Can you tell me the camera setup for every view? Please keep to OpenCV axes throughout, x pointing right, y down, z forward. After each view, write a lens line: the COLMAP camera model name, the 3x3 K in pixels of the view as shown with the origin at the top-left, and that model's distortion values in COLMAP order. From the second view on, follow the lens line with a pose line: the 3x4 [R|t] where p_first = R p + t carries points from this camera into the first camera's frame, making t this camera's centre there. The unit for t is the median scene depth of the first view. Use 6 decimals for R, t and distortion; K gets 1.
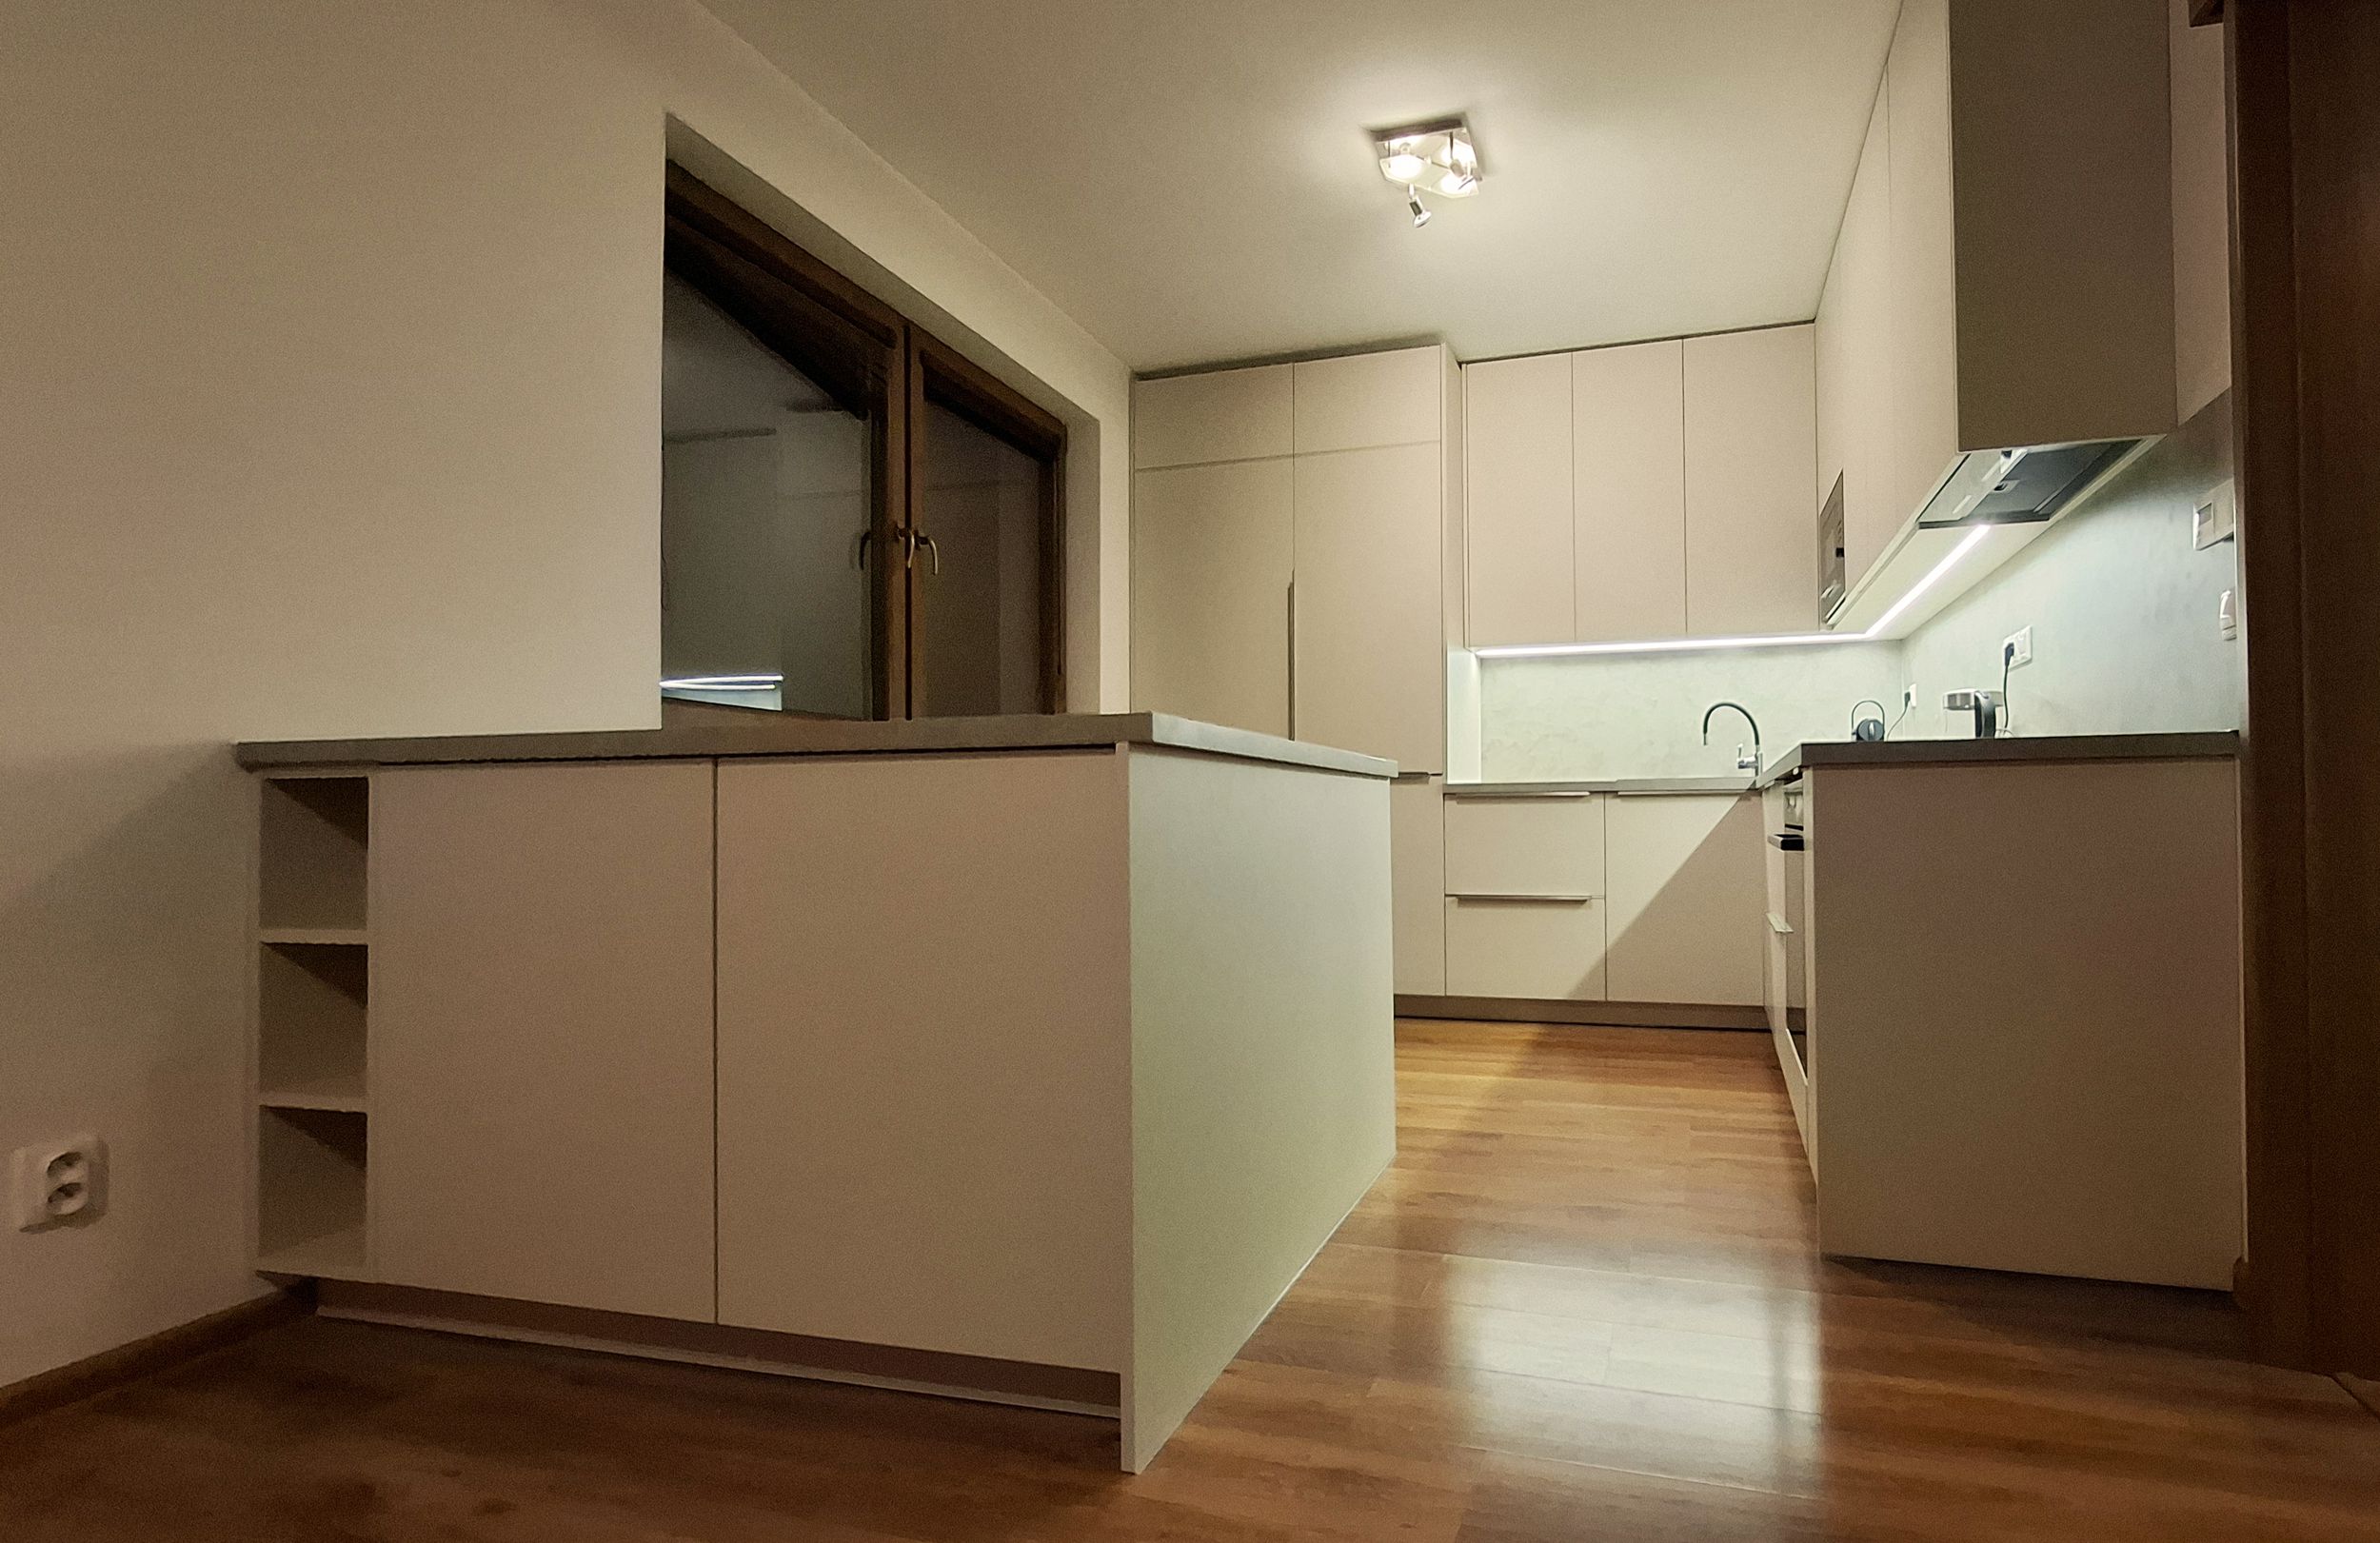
lens RADIAL K [[1100.4, 0, 1396.1], [0, 1100.4, 792.7], [0, 0, 1]] dist [0.001054, -0.000670]
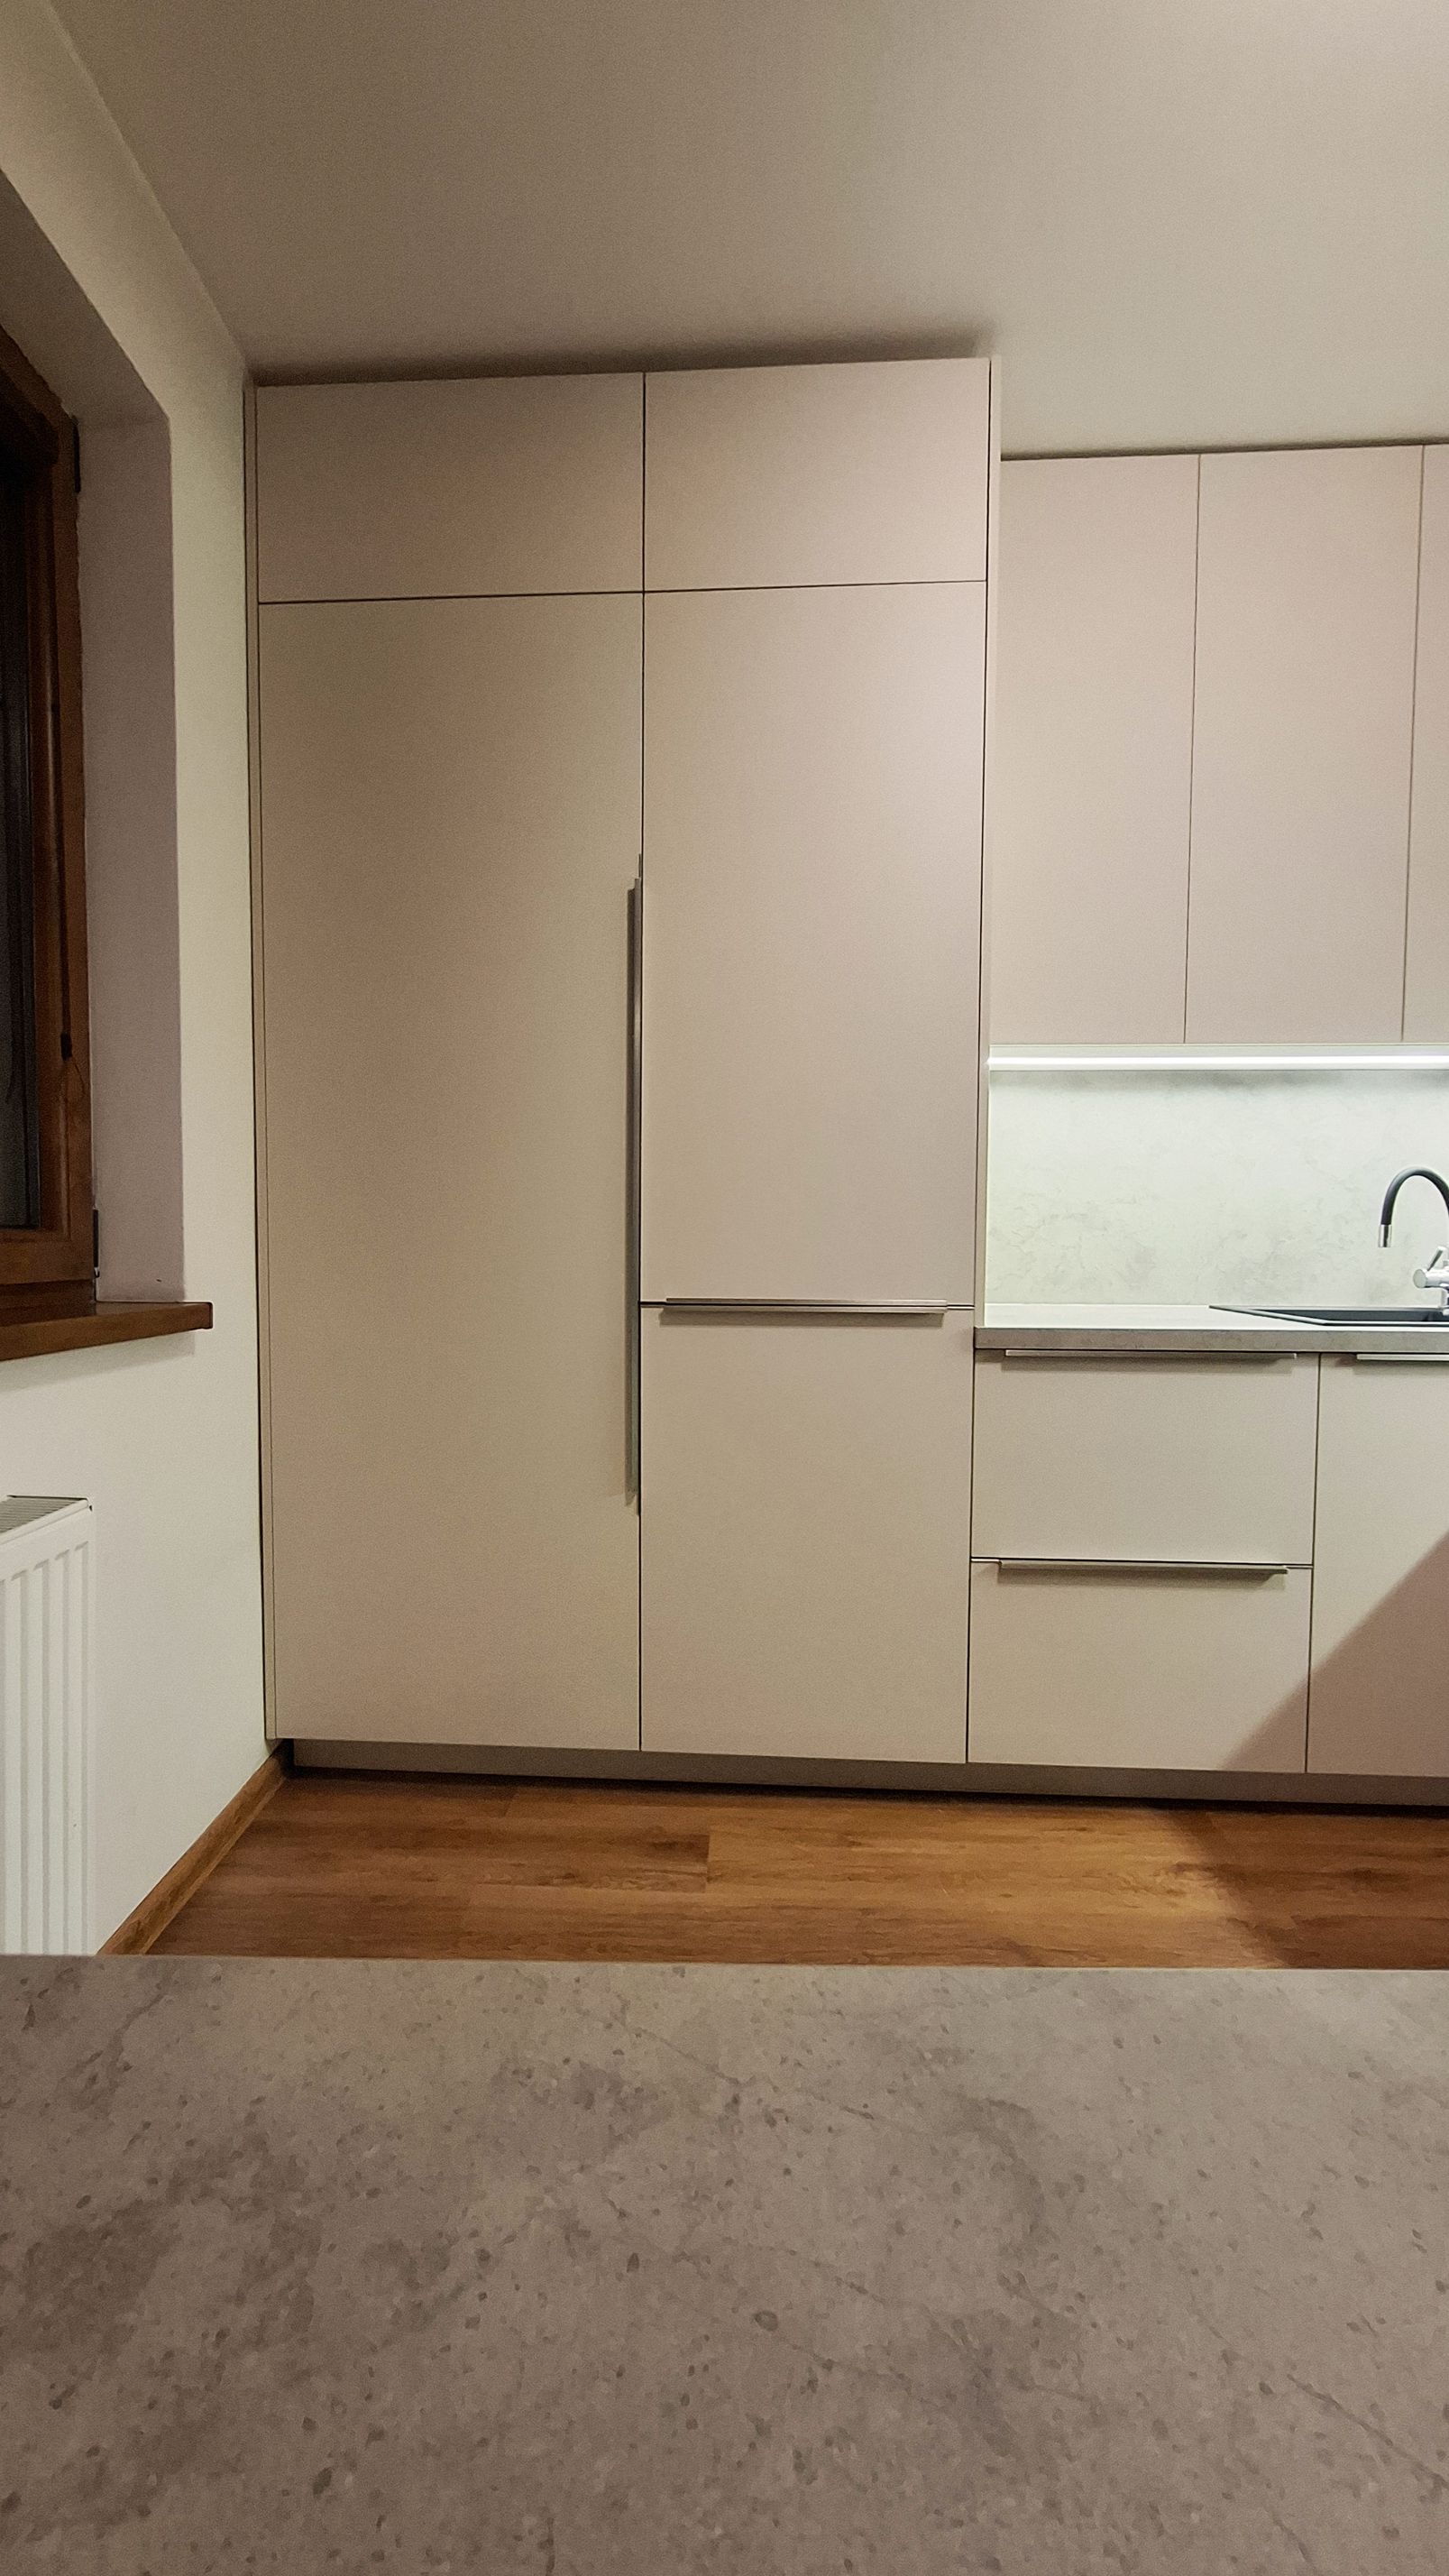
lens RADIAL K [[1006.3, 0, 695.7], [0, 1006.3, 1286.5], [0, 0, 1]] dist [-0.003703, 0.000738]
pose [[0.977790, 0.002368, 0.209575, -0.170154], [-0.016487, 0.997706, 0.065650, -0.053981], [-0.208939, -0.067648, 0.975586, 0.625657]]
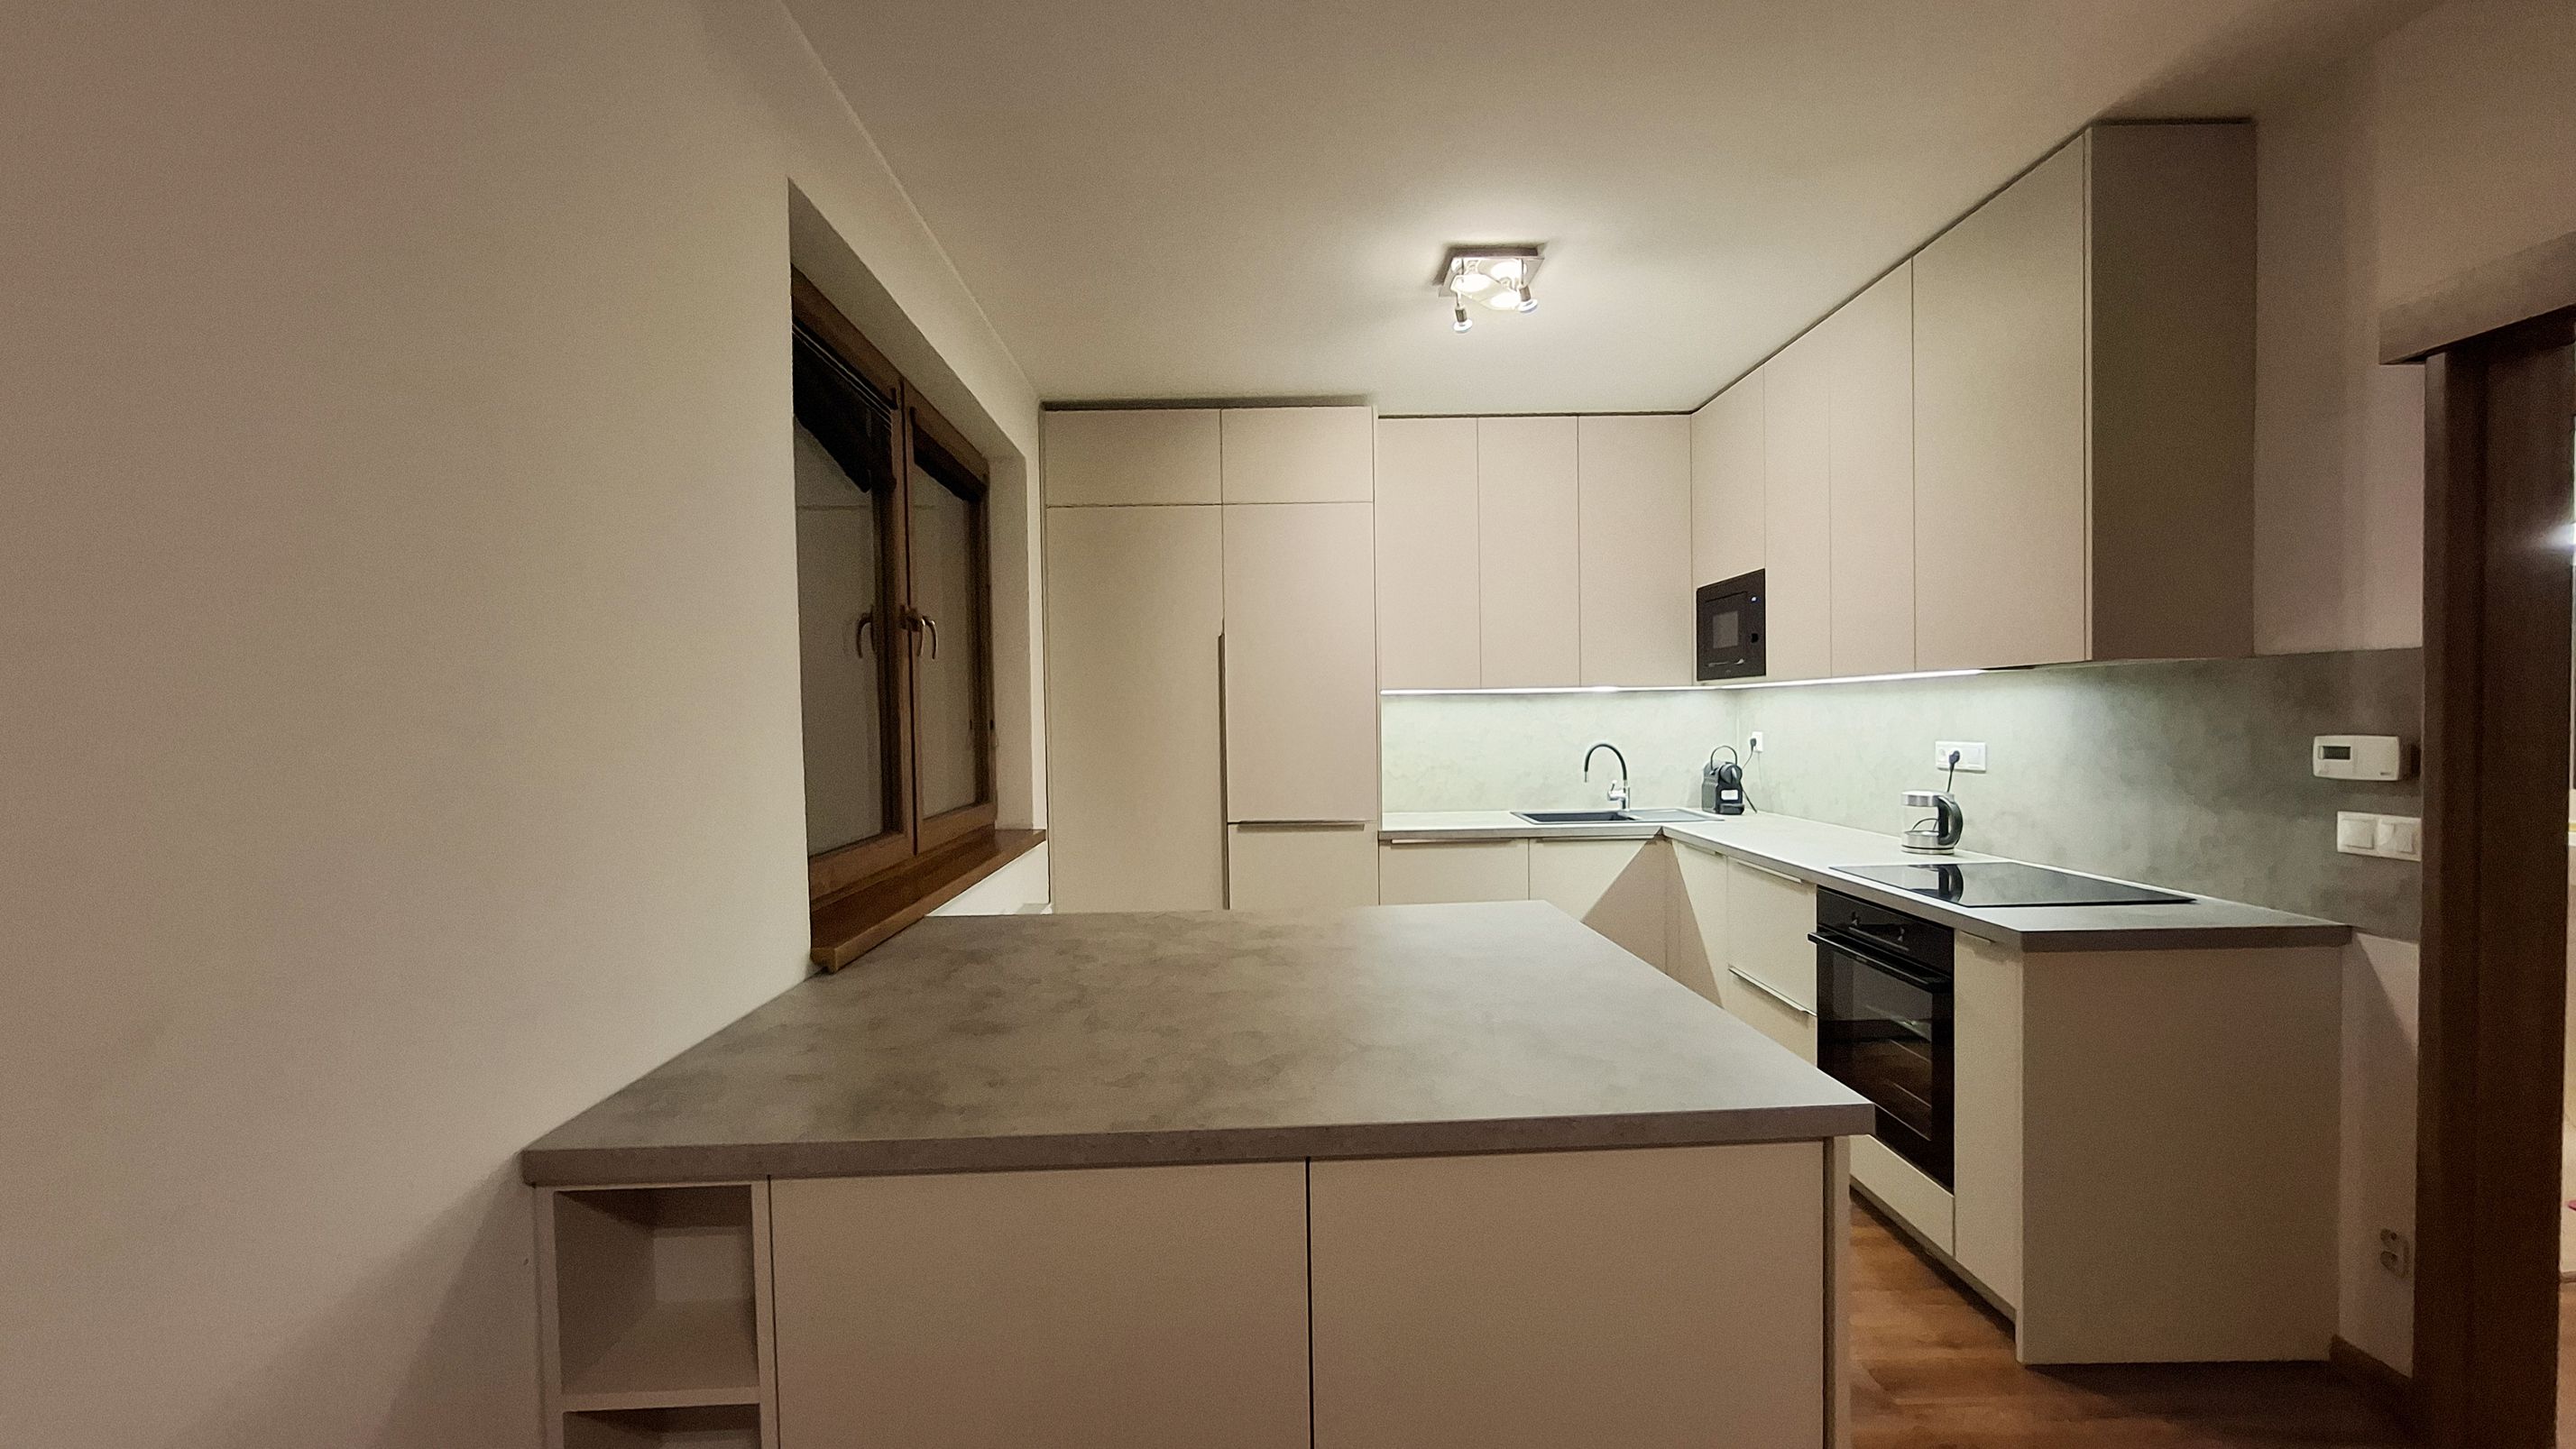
lens RADIAL K [[1006.3, 0, 1285.9], [0, 1006.3, 740.0], [0, 0, 1]] dist [-0.003703, 0.000738]
pose [[0.964100, -0.016017, 0.265057, -0.306782], [0.004426, 0.999010, 0.044271, -0.141997], [-0.265504, -0.041509, 0.963216, 0.101812]]
